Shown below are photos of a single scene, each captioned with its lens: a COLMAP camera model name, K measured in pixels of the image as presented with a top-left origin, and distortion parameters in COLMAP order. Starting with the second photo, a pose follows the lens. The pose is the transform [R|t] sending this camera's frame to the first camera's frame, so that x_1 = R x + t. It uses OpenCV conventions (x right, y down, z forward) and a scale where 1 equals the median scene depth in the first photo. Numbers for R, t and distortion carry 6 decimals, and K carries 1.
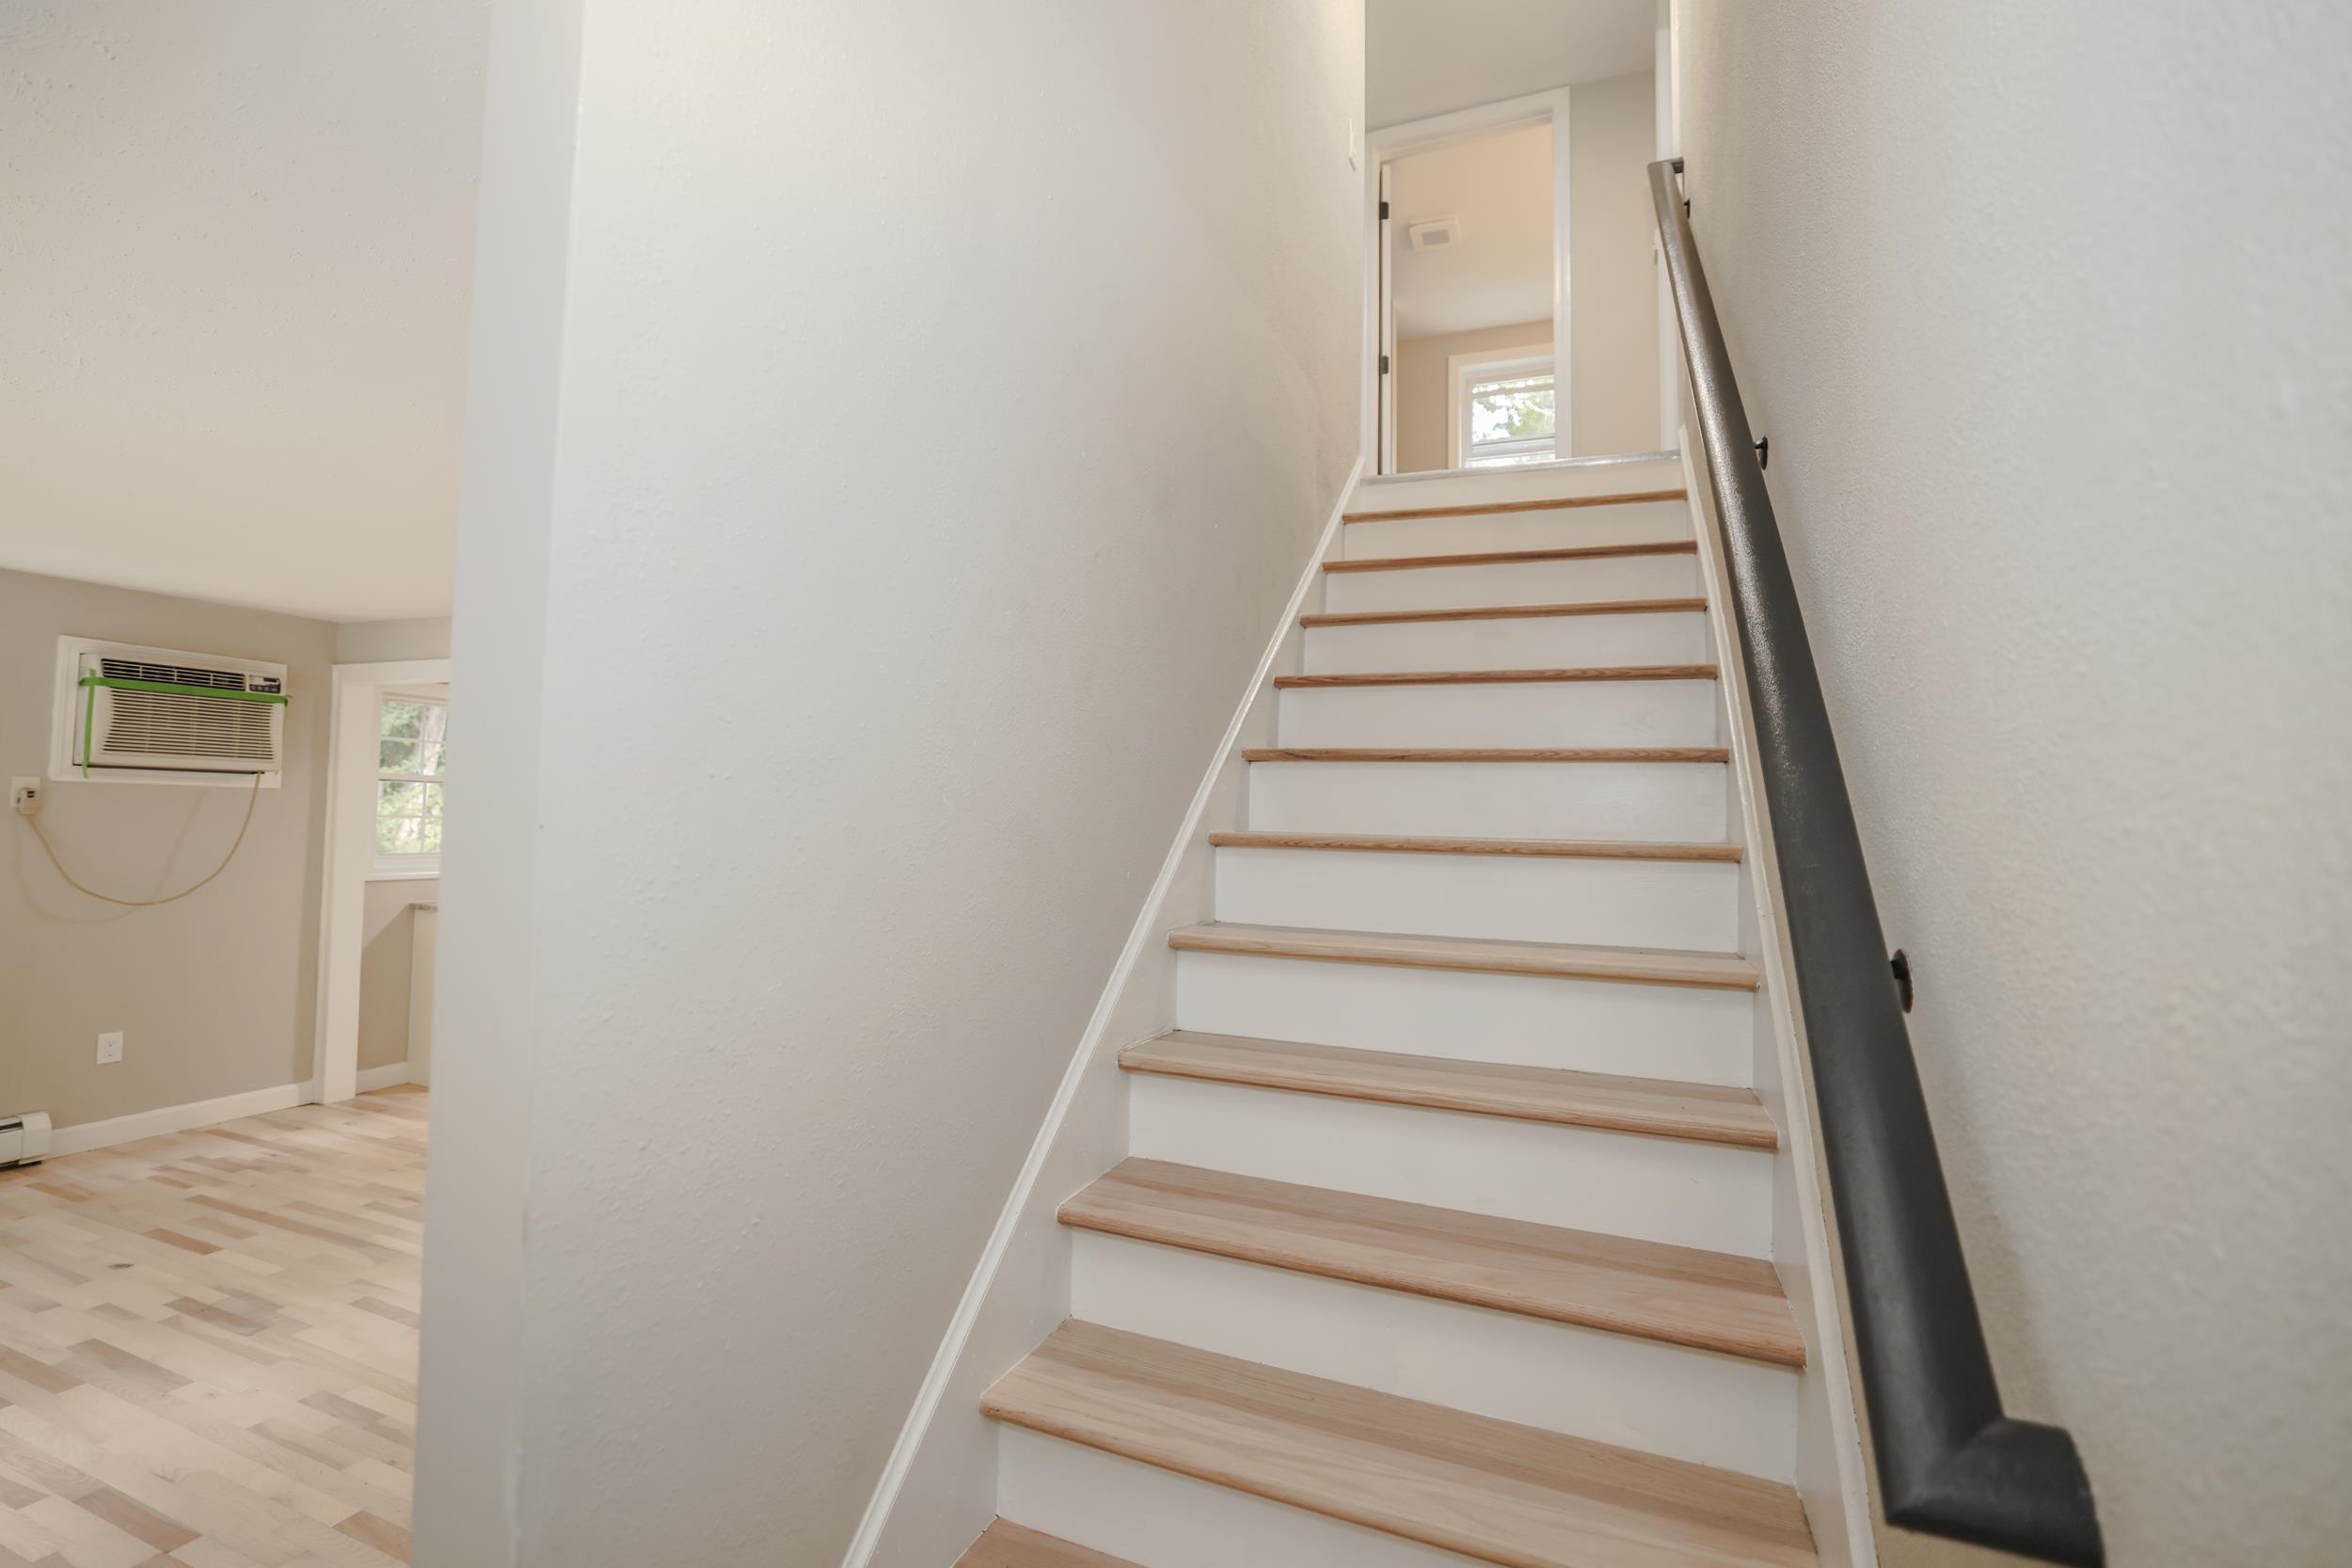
lens RADIAL K [[1078.0, 0, 1176.0], [0, 1078.0, 784.0], [0, 0, 1]] dist [-0.051106, 0.023064]
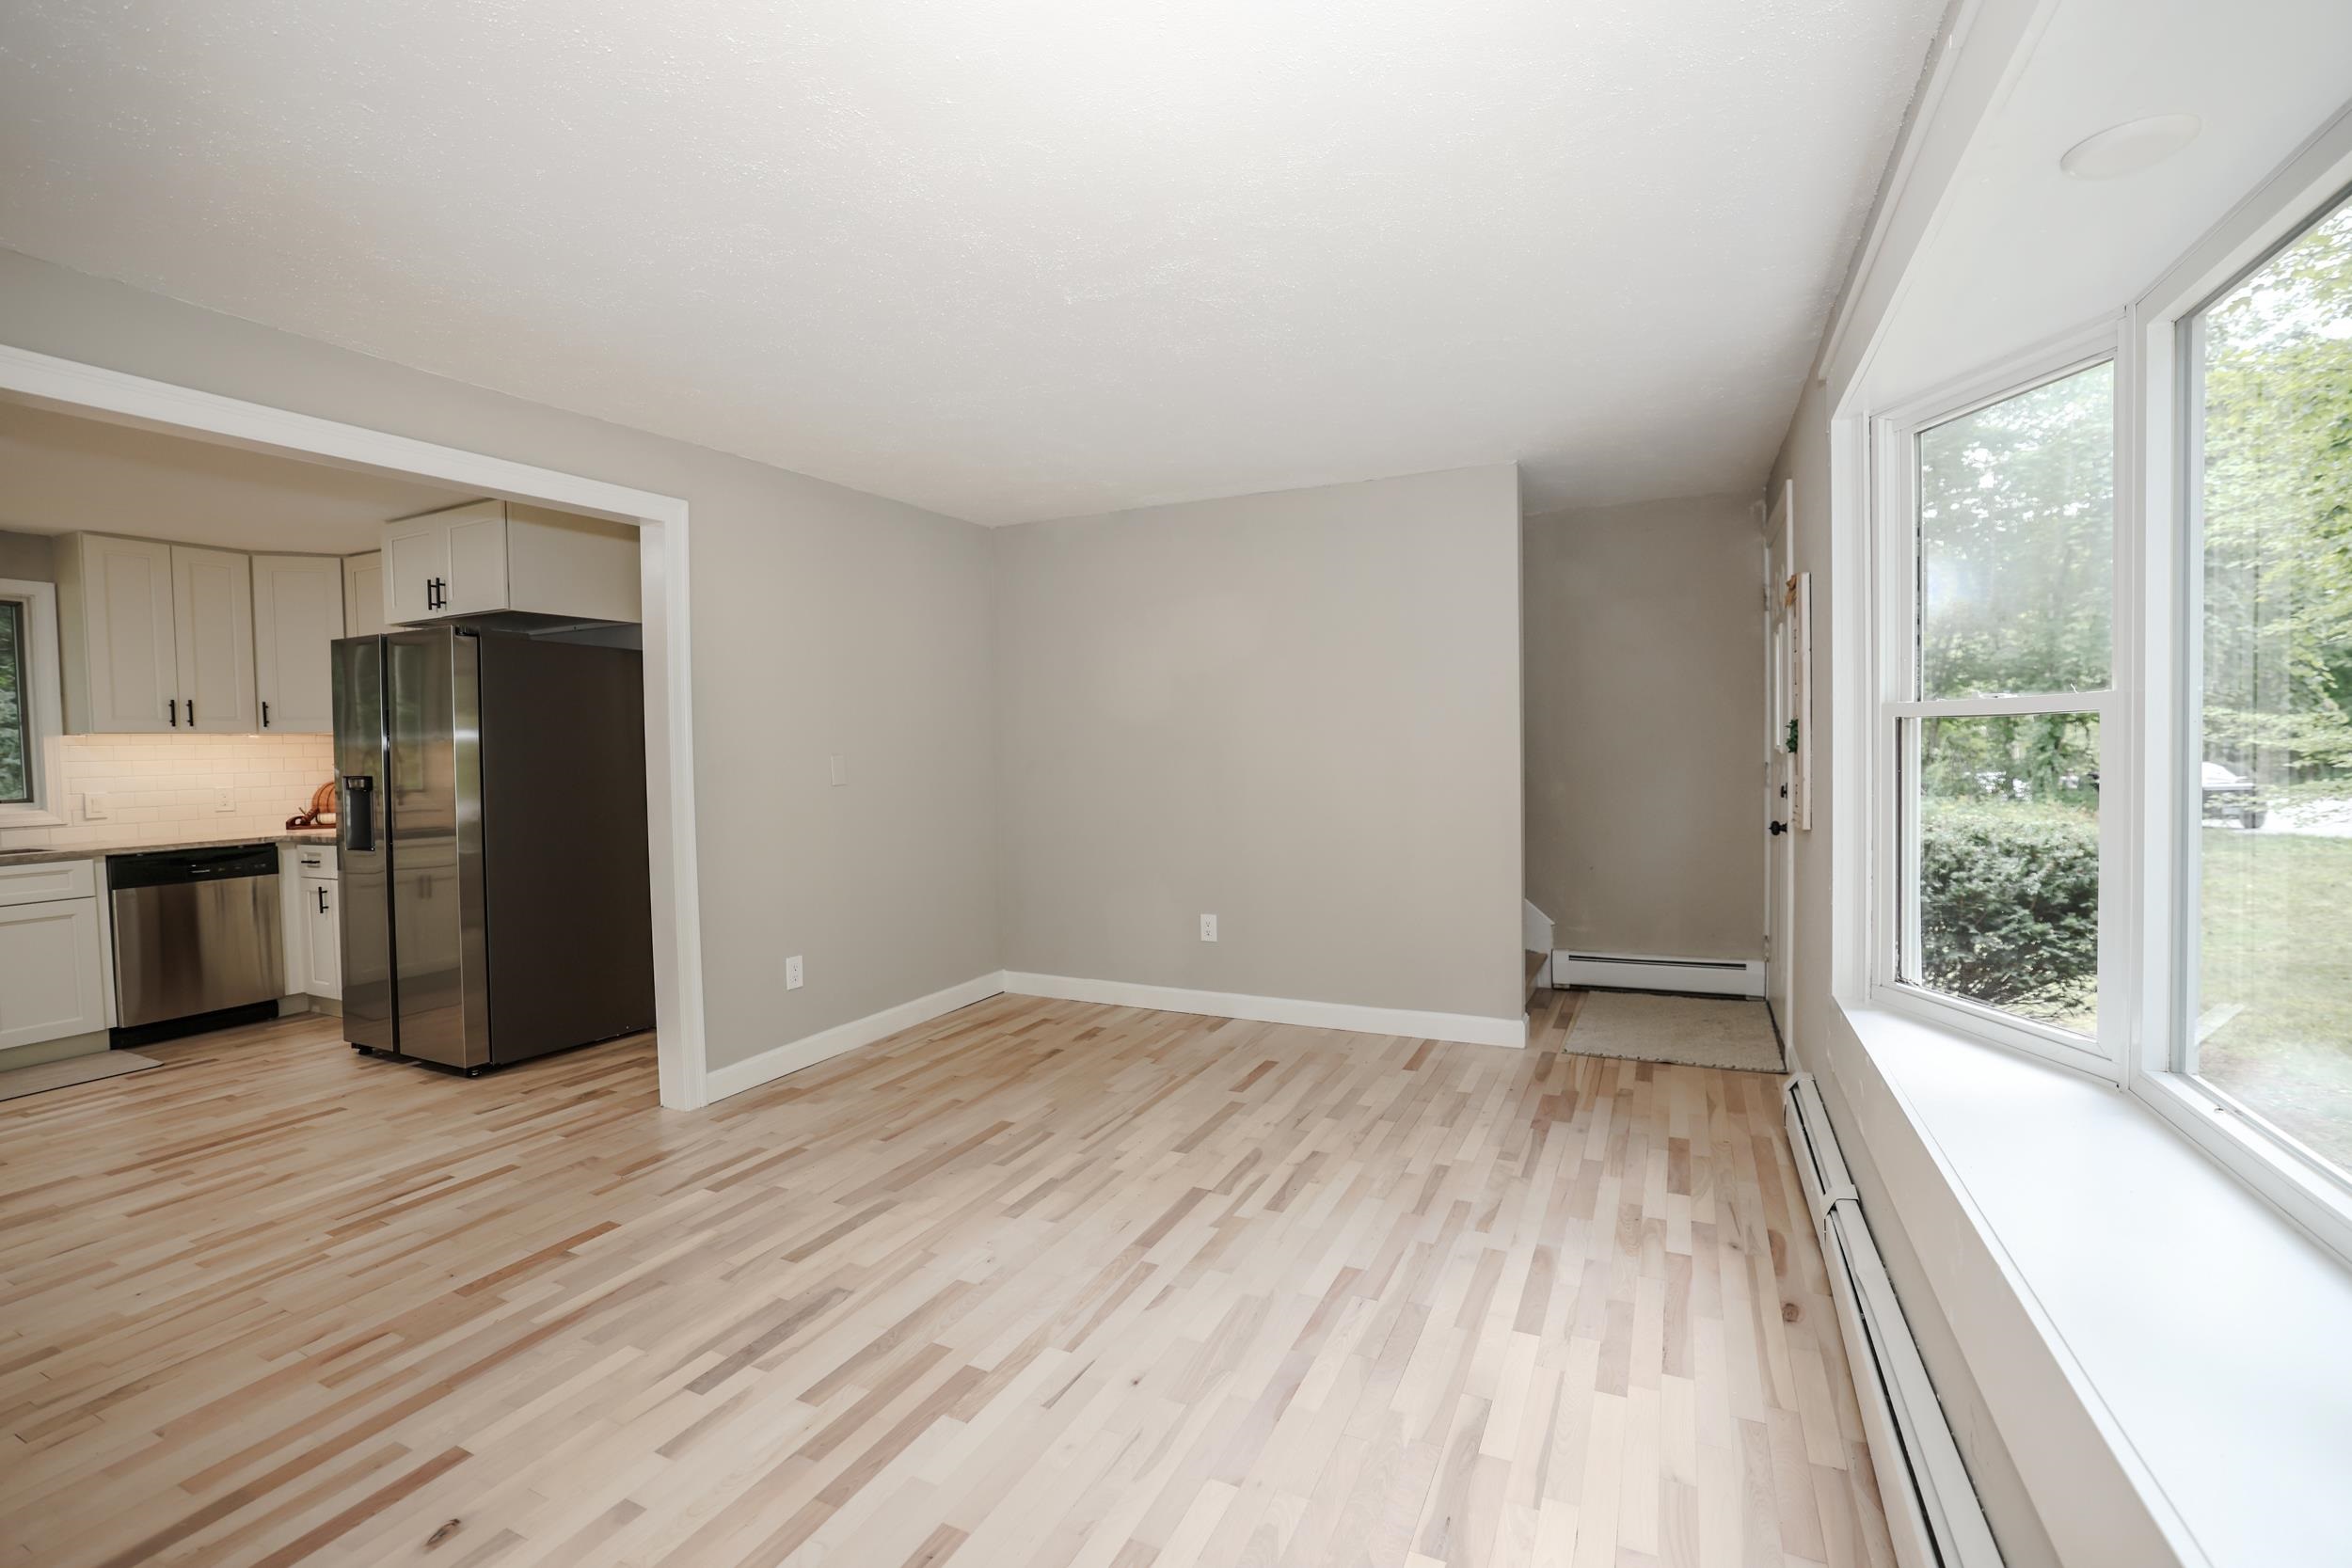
lens RADIAL K [[1022.8, 0, 1167.5], [0, 1022.8, 781.4], [0, 0, 1]] dist [-0.044408, 0.019152]
pose [[0.053904, -0.051205, 0.997232, -1.410146], [0.002465, 0.998688, 0.051147, 0.066875], [-0.998543, -0.000299, 0.053960, 0.601386]]
